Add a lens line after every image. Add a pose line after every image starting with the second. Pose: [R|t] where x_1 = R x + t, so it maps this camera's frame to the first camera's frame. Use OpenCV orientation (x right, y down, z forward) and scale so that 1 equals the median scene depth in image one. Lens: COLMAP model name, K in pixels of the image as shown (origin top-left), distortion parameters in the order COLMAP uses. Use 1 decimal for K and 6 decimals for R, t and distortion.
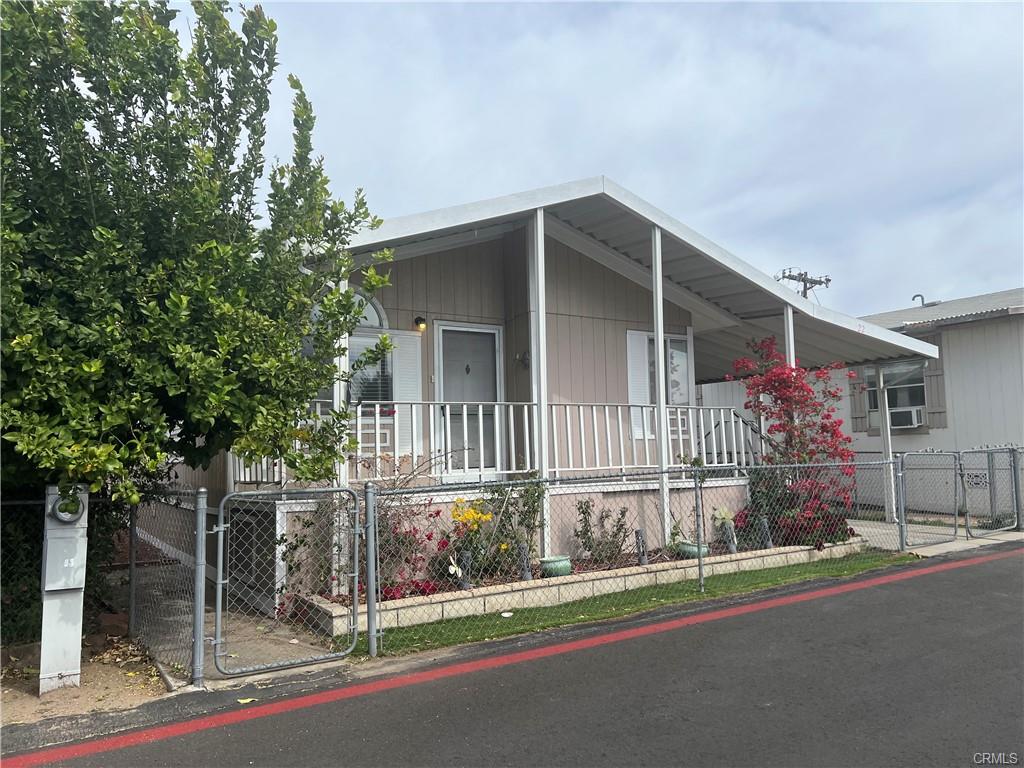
lens RADIAL K [[760.4, 0, 511.1], [0, 760.4, 398.3], [0, 0, 1]] dist [0.068655, -0.090870]
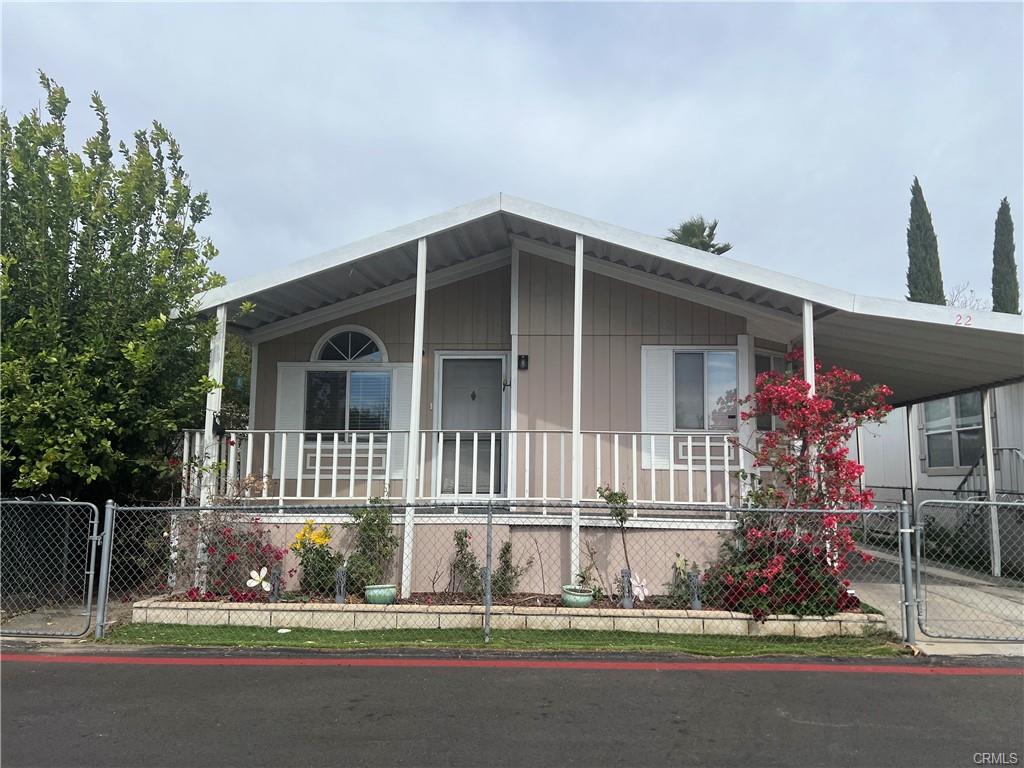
lens RADIAL K [[760.7, 0, 507.3], [0, 760.7, 393.8], [0, 0, 1]] dist [0.108803, -0.185258]
pose [[0.804692, -0.032312, -0.592812, 0.652231], [0.013845, 0.999268, -0.035673, -0.004254], [0.593531, 0.020498, 0.804550, 0.226606]]
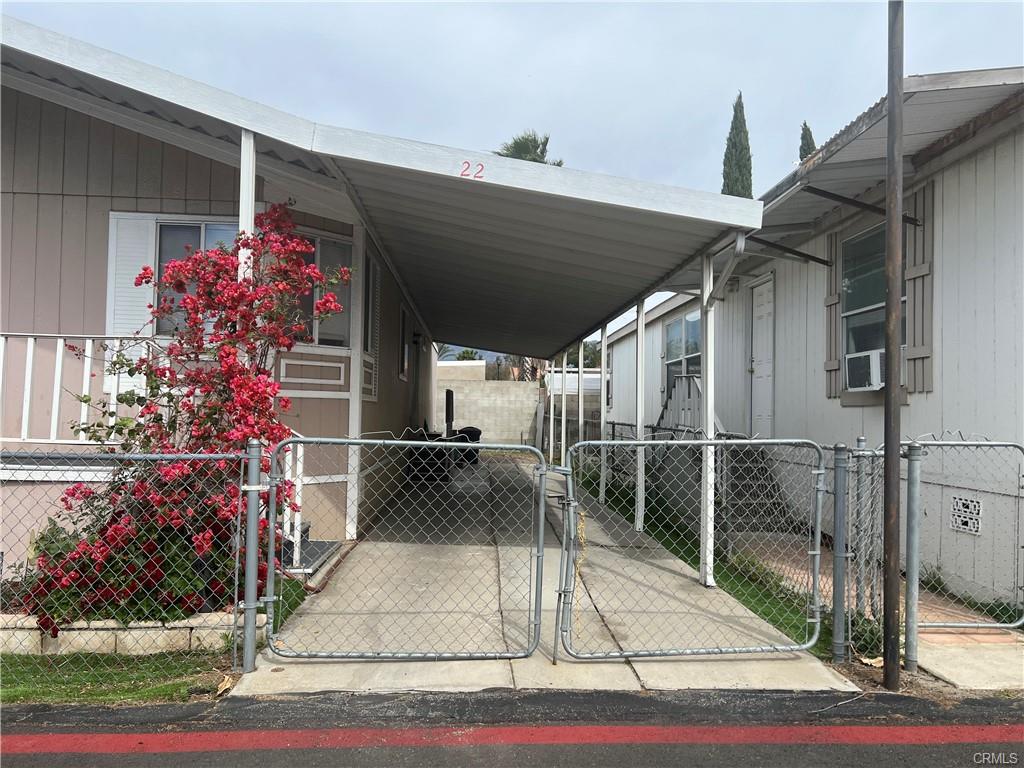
lens RADIAL K [[760.4, 0, 511.1], [0, 760.4, 398.3], [0, 0, 1]] dist [0.068655, -0.090870]
pose [[0.869374, 0.029683, -0.493262, 0.859879], [-0.004211, 0.998603, 0.052672, 0.028241], [0.494137, -0.043715, 0.868285, 0.725042]]
